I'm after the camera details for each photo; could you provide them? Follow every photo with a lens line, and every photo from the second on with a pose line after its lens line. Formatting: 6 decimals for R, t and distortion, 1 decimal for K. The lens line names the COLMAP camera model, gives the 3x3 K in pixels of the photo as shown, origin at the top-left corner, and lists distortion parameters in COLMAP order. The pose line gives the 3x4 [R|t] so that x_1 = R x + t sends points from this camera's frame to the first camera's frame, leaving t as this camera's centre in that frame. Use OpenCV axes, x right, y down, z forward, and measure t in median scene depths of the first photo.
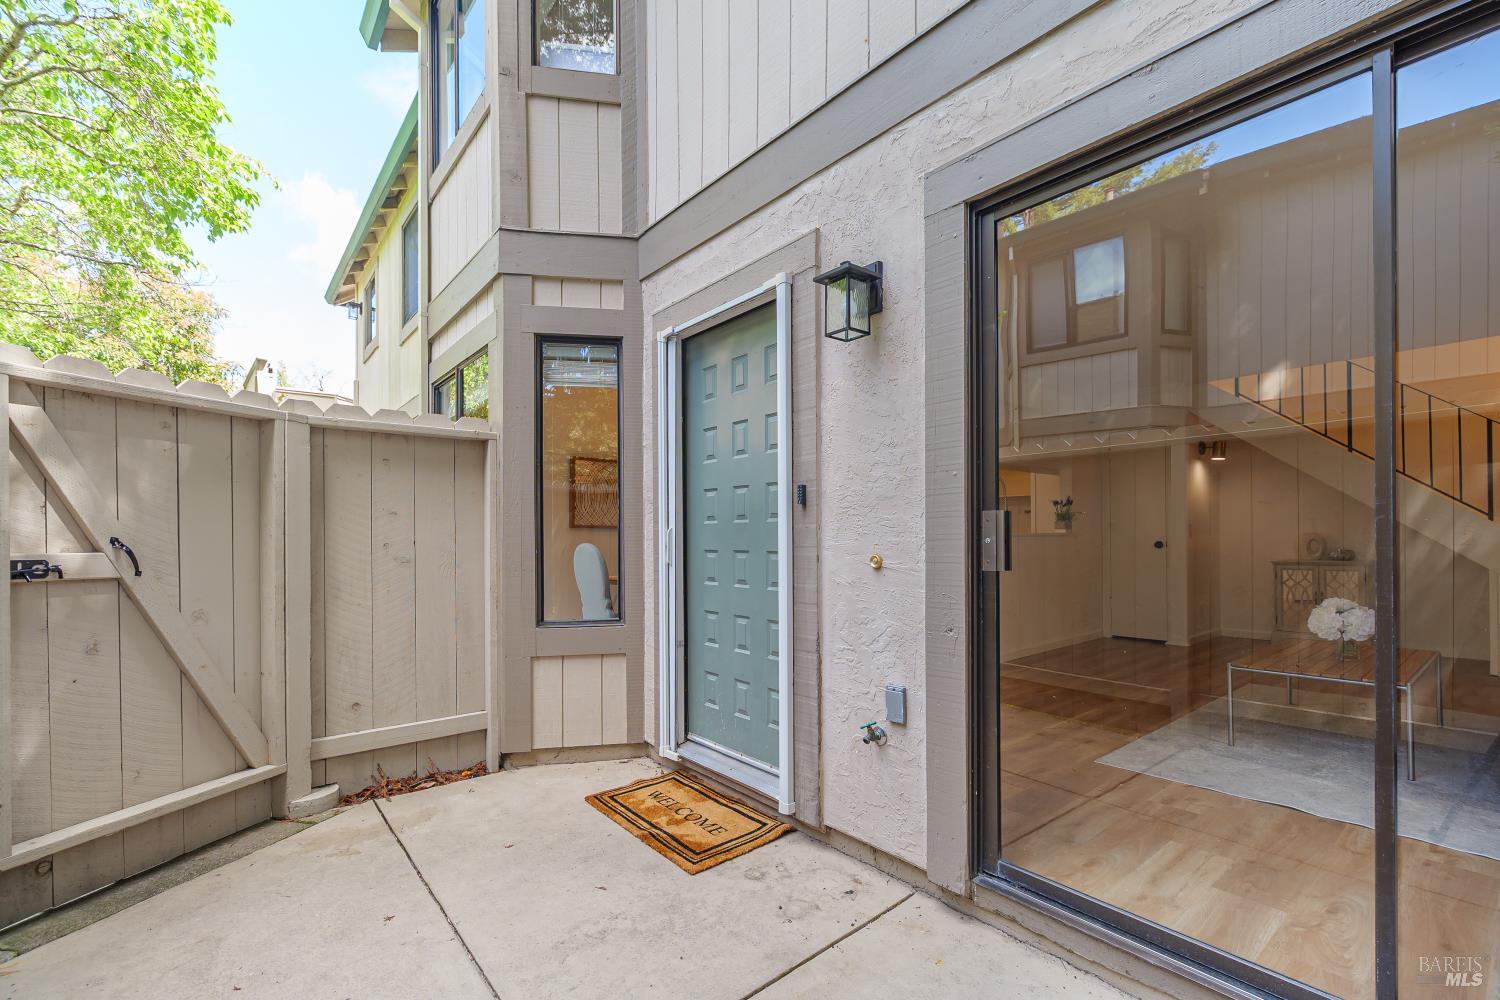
lens RADIAL K [[656.6, 0, 774.0], [0, 656.6, 537.2], [0, 0, 1]] dist [-0.001627, -0.000447]
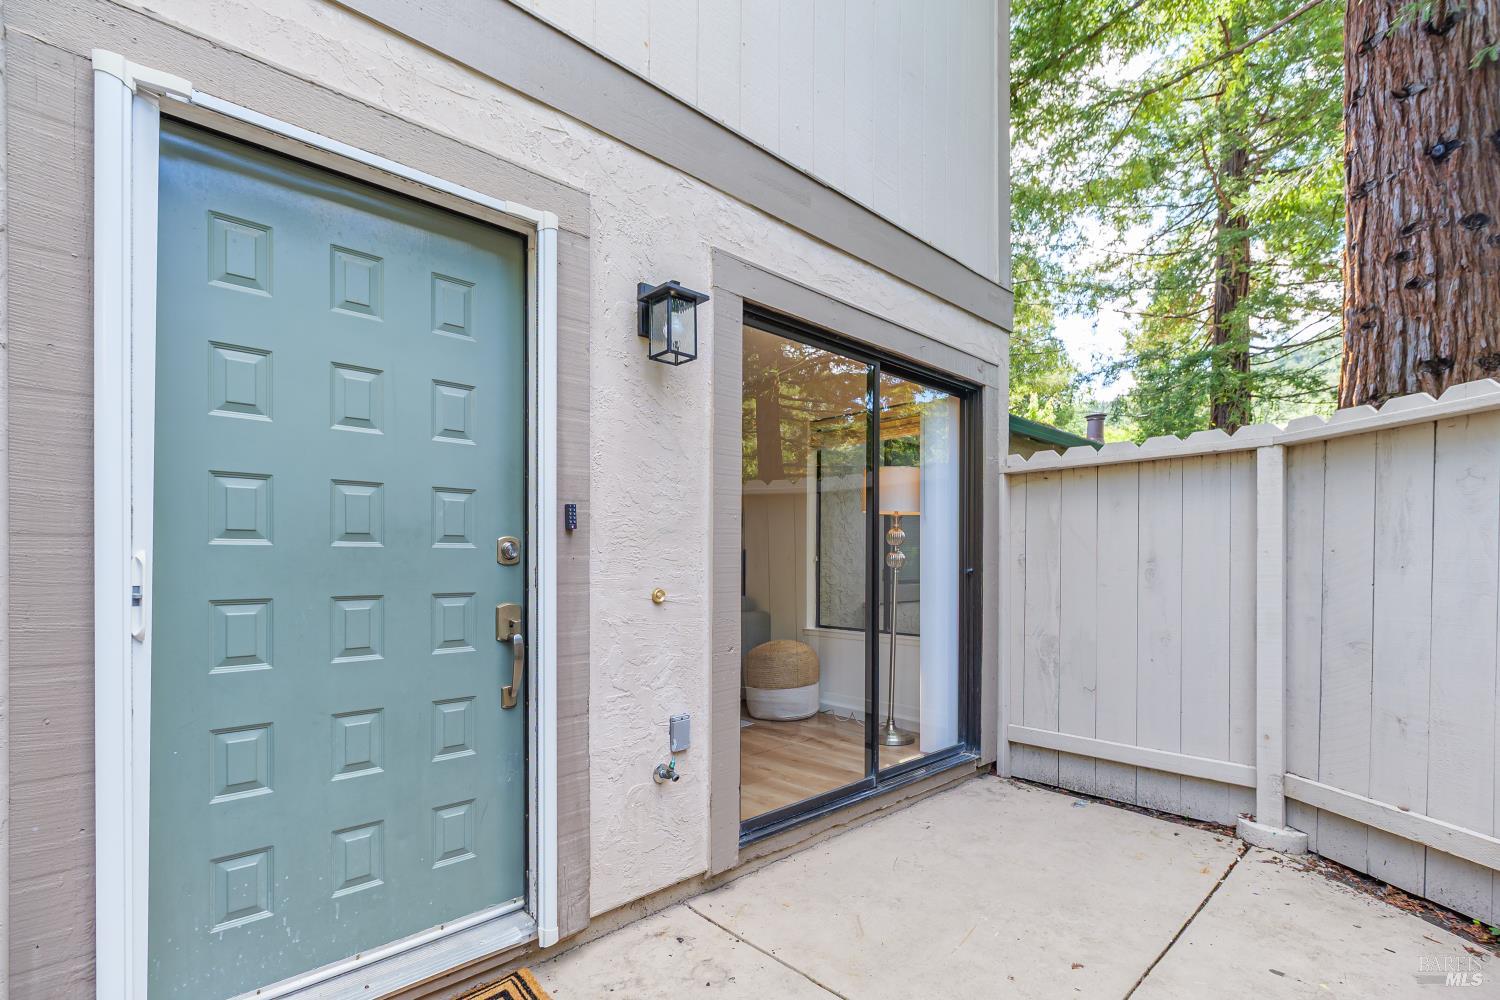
lens RADIAL K [[666.0, 0, 747.3], [0, 666.0, 566.0], [0, 0, 1]] dist [-0.000858, -0.000118]
pose [[-0.034599, -0.000505, 0.999401, -0.834303], [0.000888, 0.999999, 0.000537, -0.007529], [-0.999401, 0.000906, -0.034599, 0.902350]]
